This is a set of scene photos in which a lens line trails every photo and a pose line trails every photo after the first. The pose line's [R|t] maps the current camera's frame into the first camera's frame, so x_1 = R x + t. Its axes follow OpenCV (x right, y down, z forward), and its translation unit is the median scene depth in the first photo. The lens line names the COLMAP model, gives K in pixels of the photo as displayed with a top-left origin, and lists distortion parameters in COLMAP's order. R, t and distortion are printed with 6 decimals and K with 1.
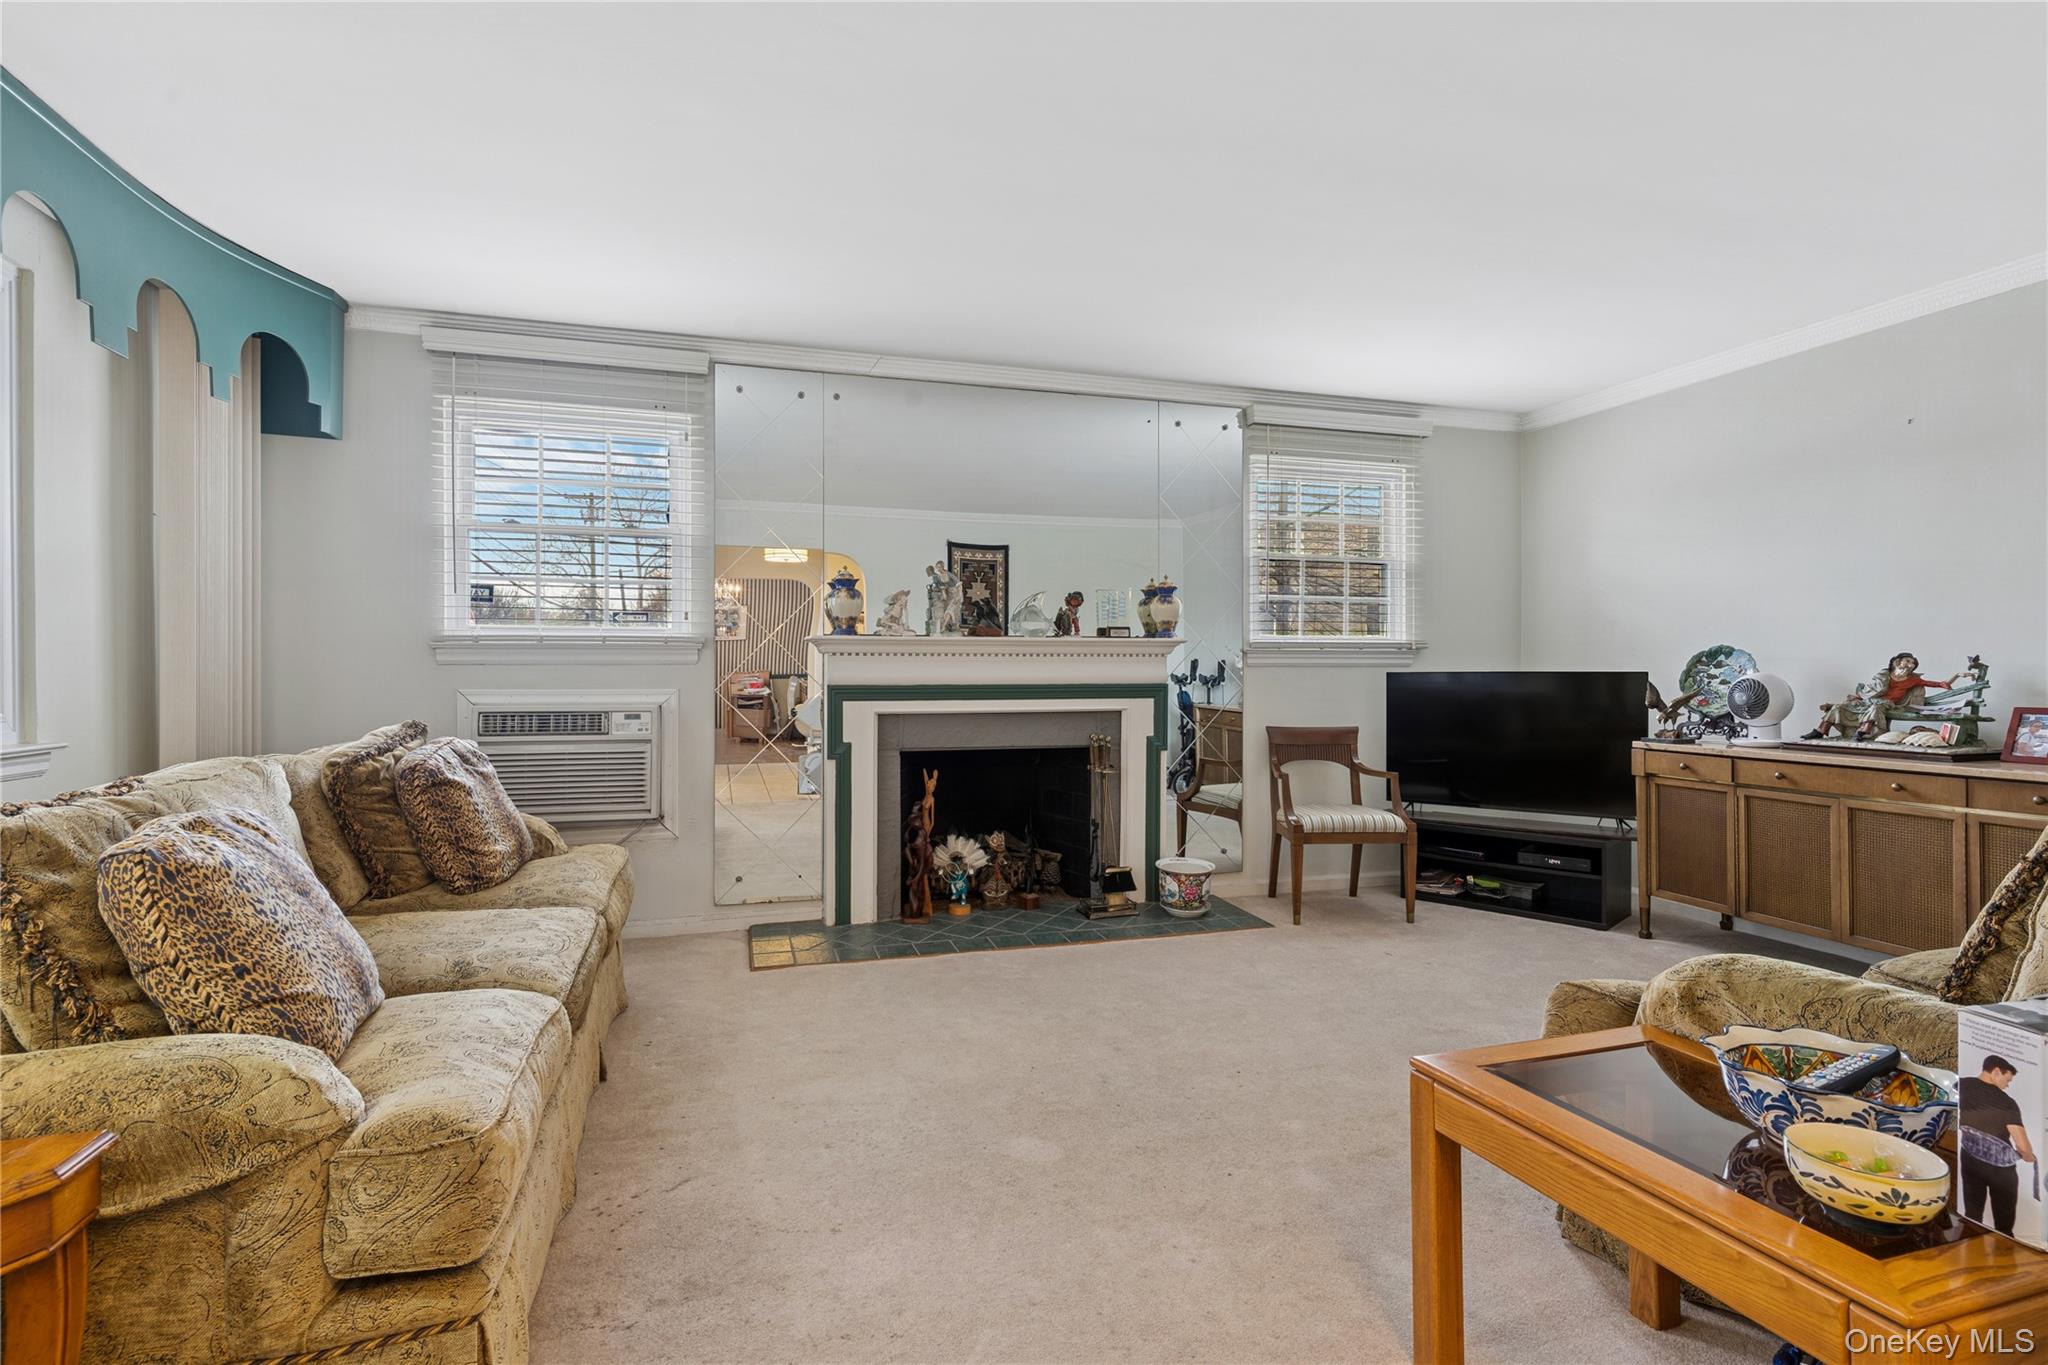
lens RADIAL K [[1018.1, 0, 1022.4], [0, 1018.1, 672.2], [0, 0, 1]] dist [0.005610, -0.000870]
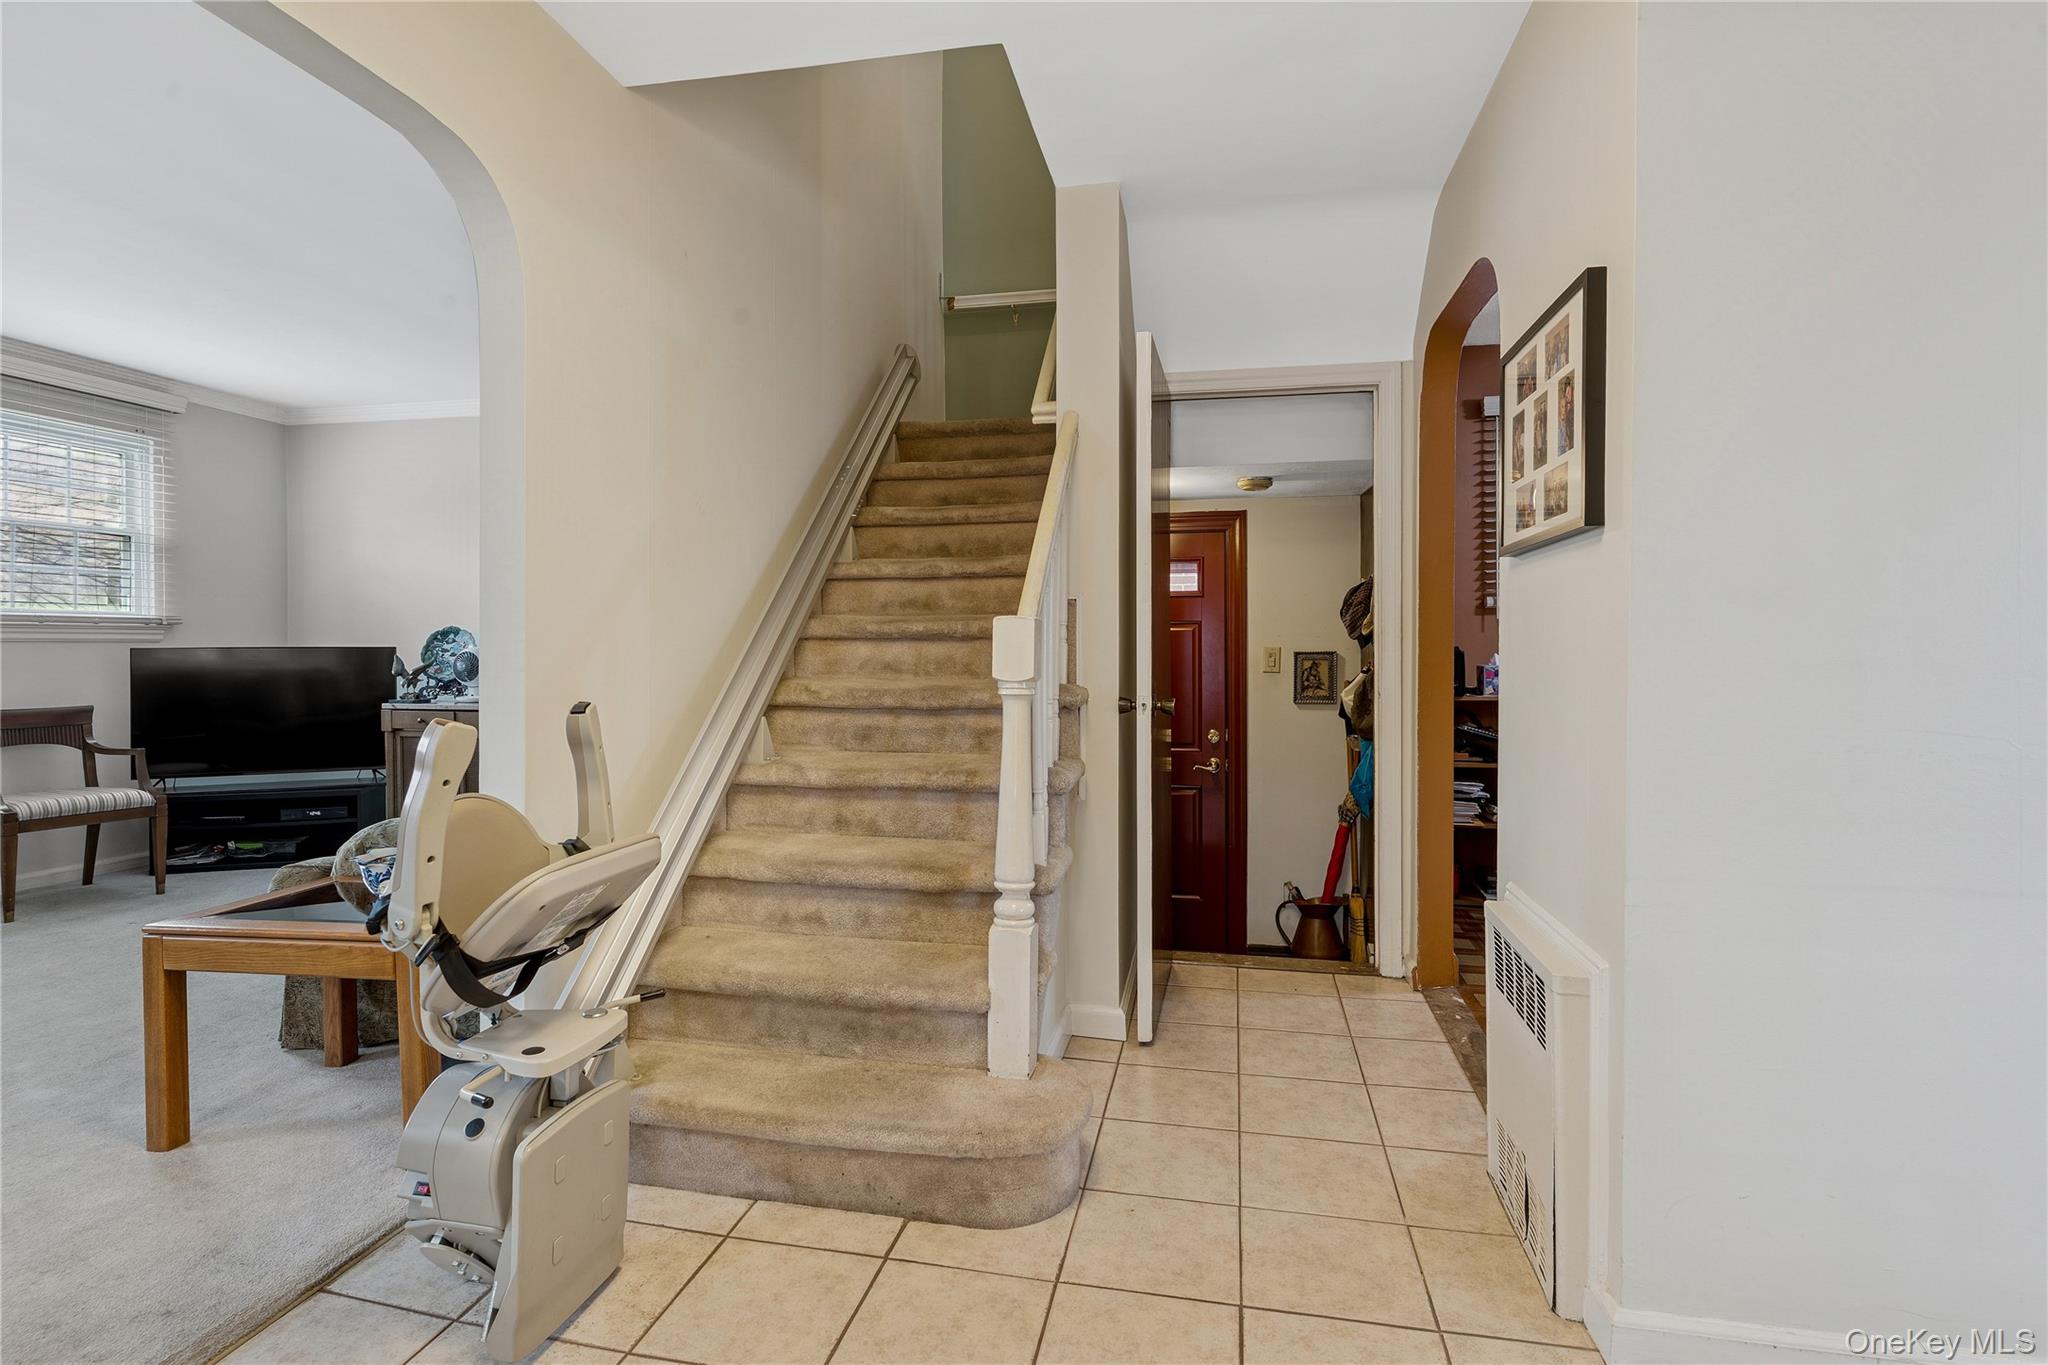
lens RADIAL K [[1018.1, 0, 1014.1], [0, 1018.1, 649.2], [0, 0, 1]] dist [0.005610, -0.000870]
pose [[0.495941, -0.004298, 0.868345, -0.079916], [0.004100, 0.999988, 0.002608, 0.002420], [-0.868346, 0.002267, 0.495953, -0.242424]]
